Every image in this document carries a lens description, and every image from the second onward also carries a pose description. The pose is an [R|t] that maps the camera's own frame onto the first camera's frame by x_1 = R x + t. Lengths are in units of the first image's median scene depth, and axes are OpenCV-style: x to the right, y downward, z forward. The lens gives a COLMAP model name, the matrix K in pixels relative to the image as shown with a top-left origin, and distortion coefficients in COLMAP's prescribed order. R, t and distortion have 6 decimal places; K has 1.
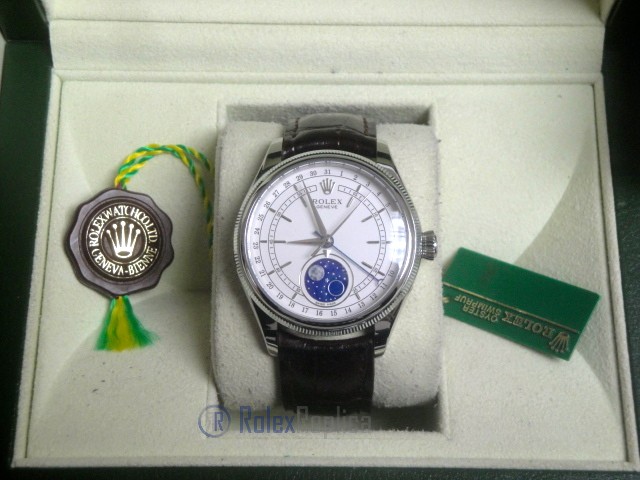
lens RADIAL K [[1150.4, 0, 323.3], [0, 1150.4, 237.0], [0, 0, 1]] dist [0.178210, 0.000000]
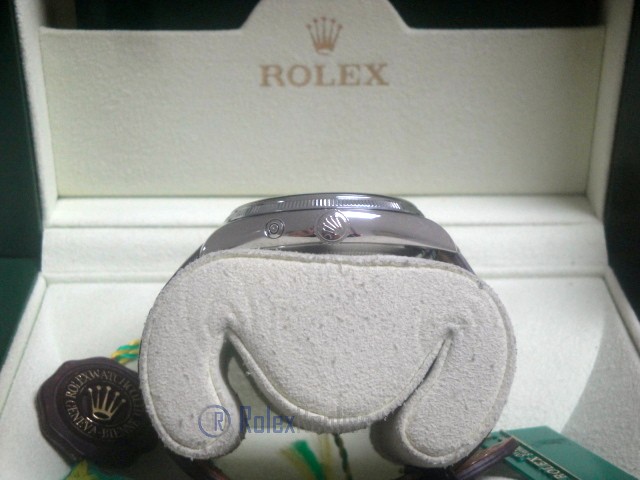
lens RADIAL K [[1171.4, 0, 320.1], [0, 1171.4, 245.1], [0, 0, 1]] dist [0.198005, 0.000000]
pose [[0.999463, -0.015947, 0.028632, -0.030925], [0.030735, 0.759360, -0.649945, 0.502480], [-0.011378, 0.650476, 0.759442, 0.254947]]
